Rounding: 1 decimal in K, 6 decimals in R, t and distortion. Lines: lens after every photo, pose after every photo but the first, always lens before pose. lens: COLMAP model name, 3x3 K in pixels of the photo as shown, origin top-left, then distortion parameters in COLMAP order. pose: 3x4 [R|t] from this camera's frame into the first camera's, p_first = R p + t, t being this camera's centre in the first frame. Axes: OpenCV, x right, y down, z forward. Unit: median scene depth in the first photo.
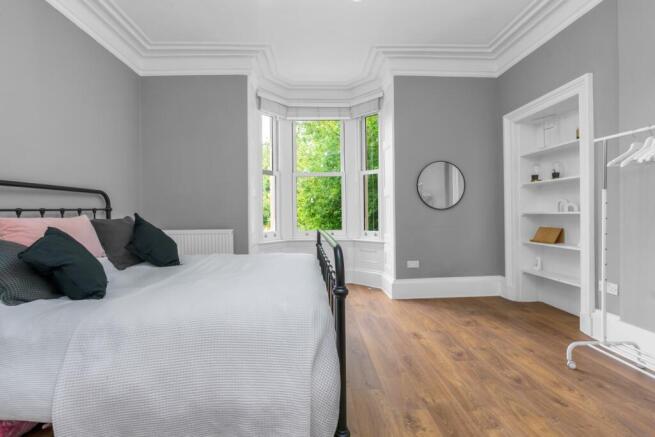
lens RADIAL K [[298.9, 0, 324.1], [0, 298.9, 206.4], [0, 0, 1]] dist [-0.001364, 0.000770]
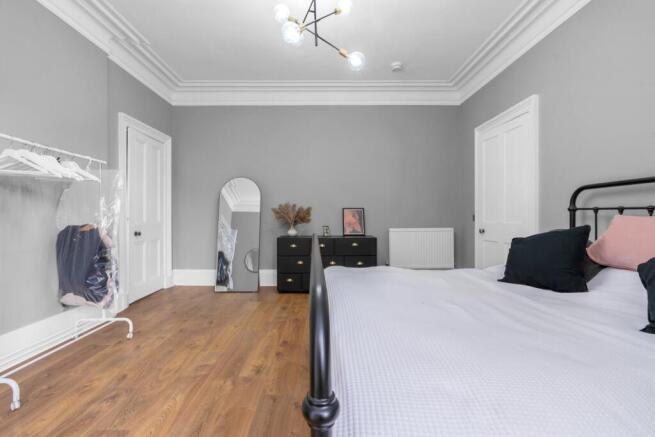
lens RADIAL K [[295.7, 0, 315.0], [0, 295.7, 214.9], [0, 0, 1]] dist [-0.000739, 0.000727]
pose [[-0.997961, 0.011365, 0.062808, -0.037870], [0.010237, 0.999781, -0.018262, 0.032098], [-0.063002, -0.017582, -0.997859, 1.596795]]
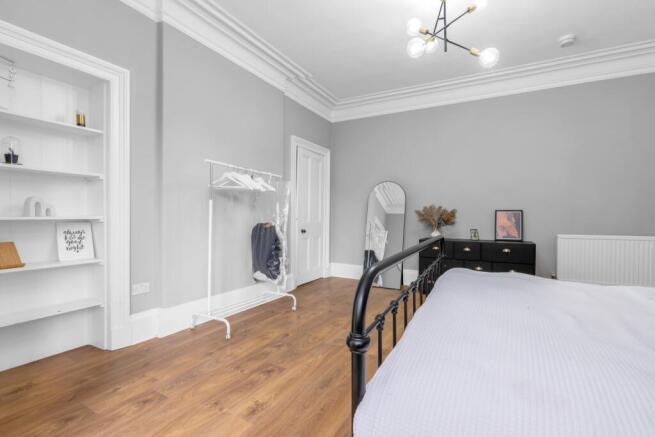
lens RADIAL K [[294.8, 0, 327.7], [0, 294.8, 220.7], [0, 0, 1]] dist [-0.000913, 0.000282]
pose [[-0.852905, -0.003999, 0.522050, -0.171761], [-0.008100, 0.999952, -0.005575, 0.035654], [-0.522003, -0.008983, -0.852897, 1.682911]]
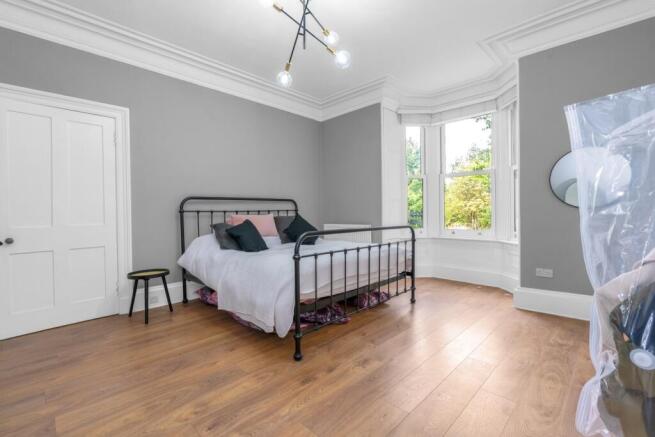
lens RADIAL K [[294.4, 0, 327.0], [0, 294.4, 213.5], [0, 0, 1]] dist [-0.005292, 0.001423]
pose [[0.689092, 0.004135, -0.724662, 0.799762], [0.016406, 0.999638, 0.021305, -0.005786], [0.724488, -0.026570, 0.688775, -0.037125]]
